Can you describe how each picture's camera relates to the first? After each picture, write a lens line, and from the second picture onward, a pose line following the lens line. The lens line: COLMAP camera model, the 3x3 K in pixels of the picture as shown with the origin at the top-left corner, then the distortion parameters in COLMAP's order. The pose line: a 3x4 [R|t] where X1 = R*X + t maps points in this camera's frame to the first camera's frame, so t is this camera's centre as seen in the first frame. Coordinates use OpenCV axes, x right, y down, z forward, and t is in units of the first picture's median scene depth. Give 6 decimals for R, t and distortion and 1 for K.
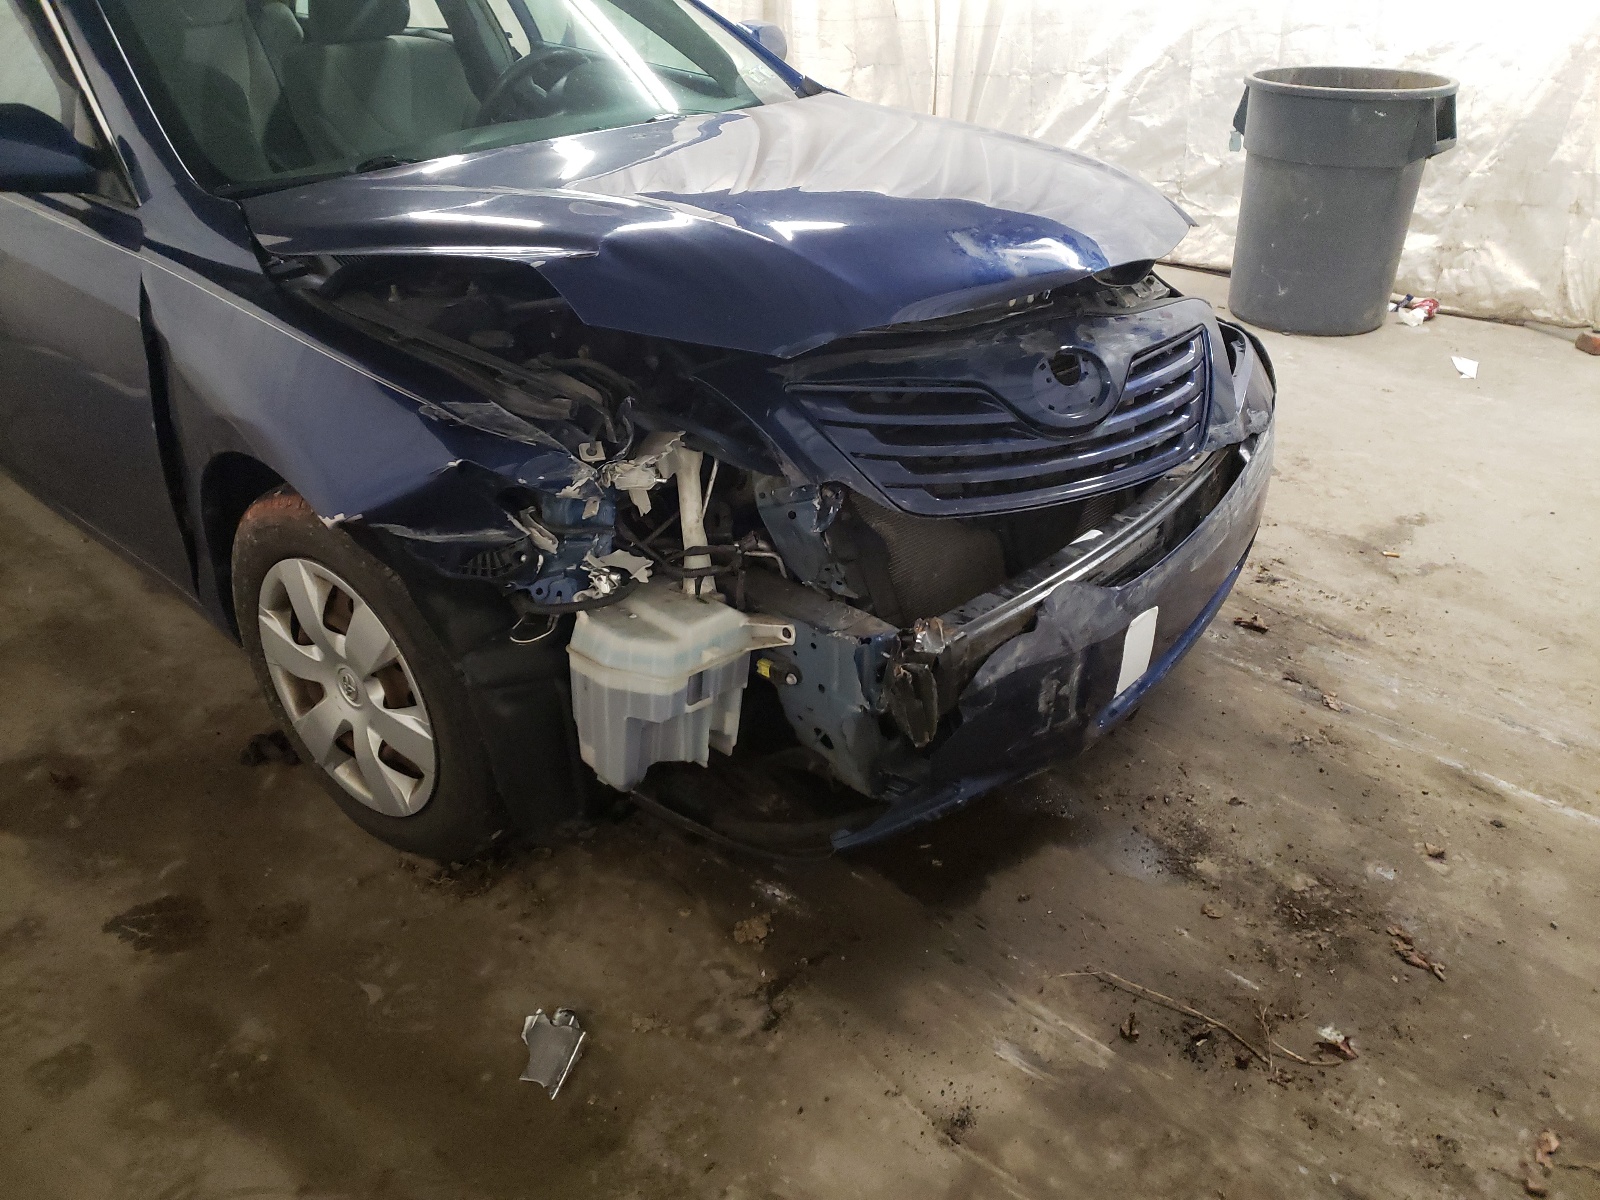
lens RADIAL K [[1371.4, 0, 800.0], [0, 1371.4, 600.0], [0, 0, 1]] dist [0.118120, -0.207885]
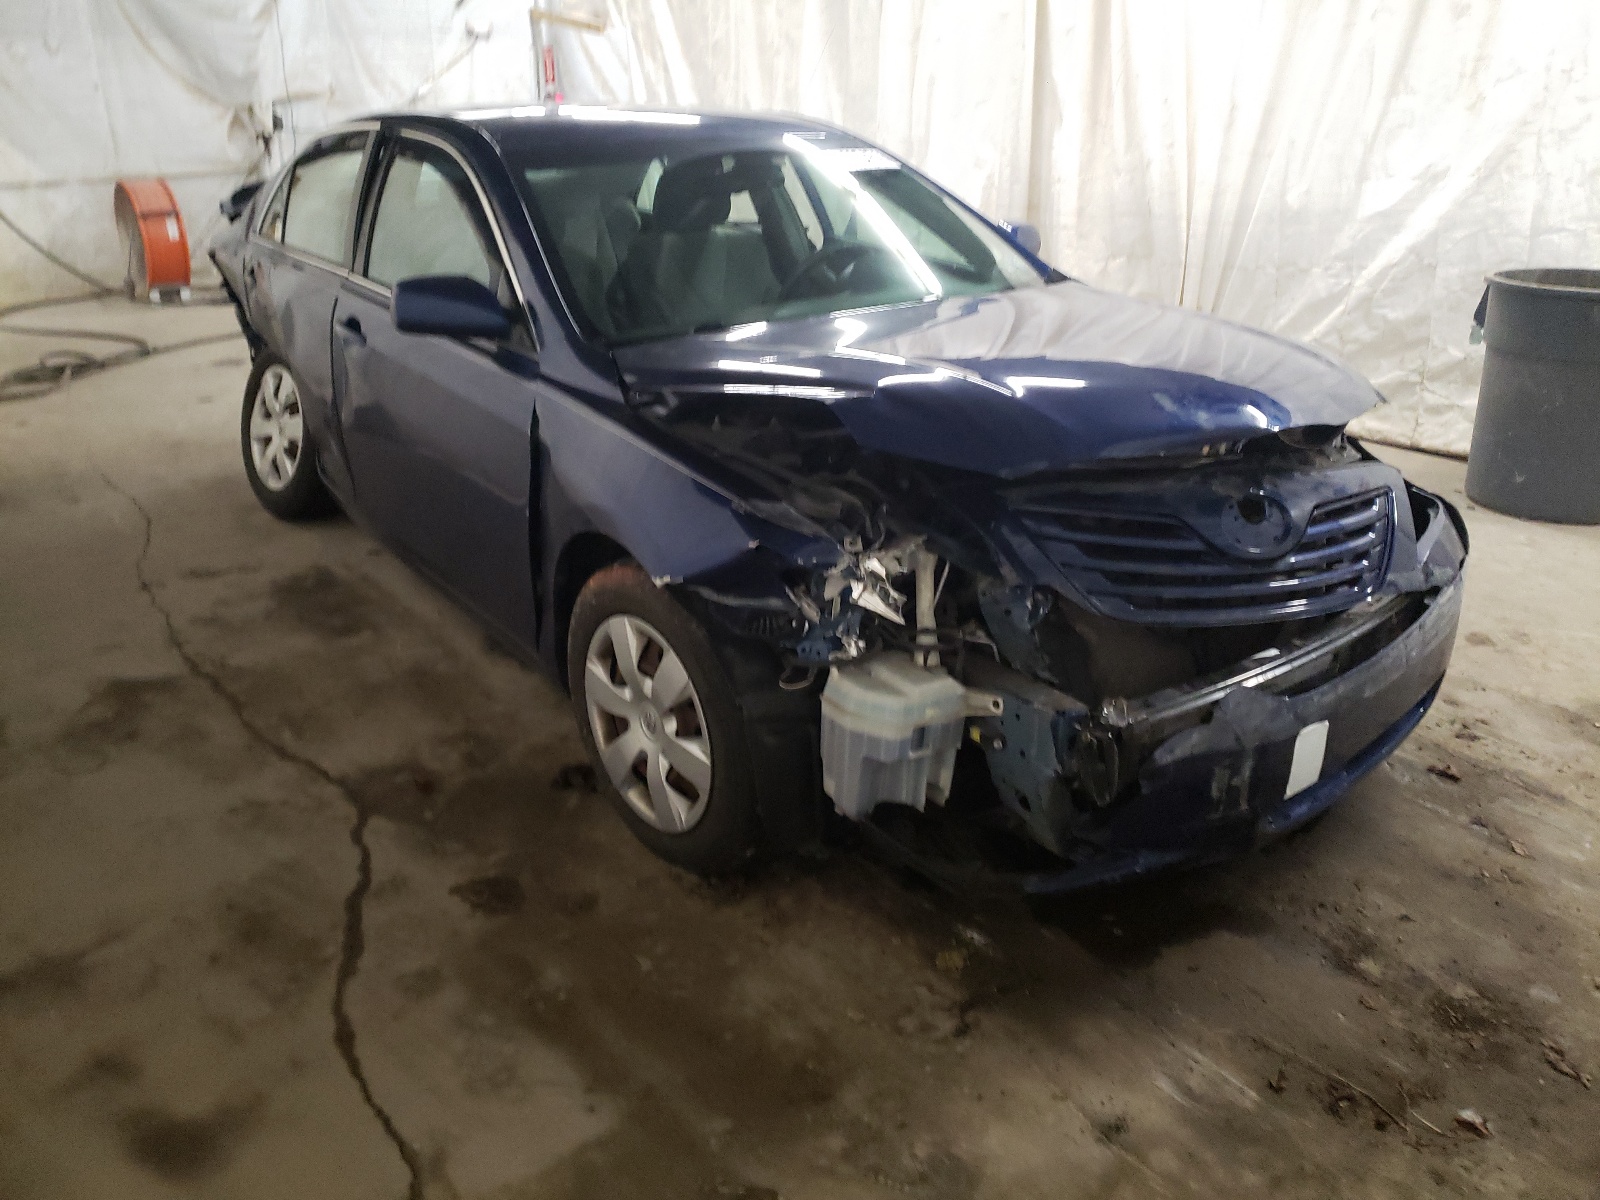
lens RADIAL K [[1371.6, 0, 800.0], [0, 1371.6, 600.0], [0, 0, 1]] dist [0.045131, -0.011598]
pose [[0.982909, 0.068062, -0.171046, 0.019642], [-0.087660, 0.990084, -0.109768, 0.075554], [0.161879, 0.122886, 0.979129, -0.221236]]
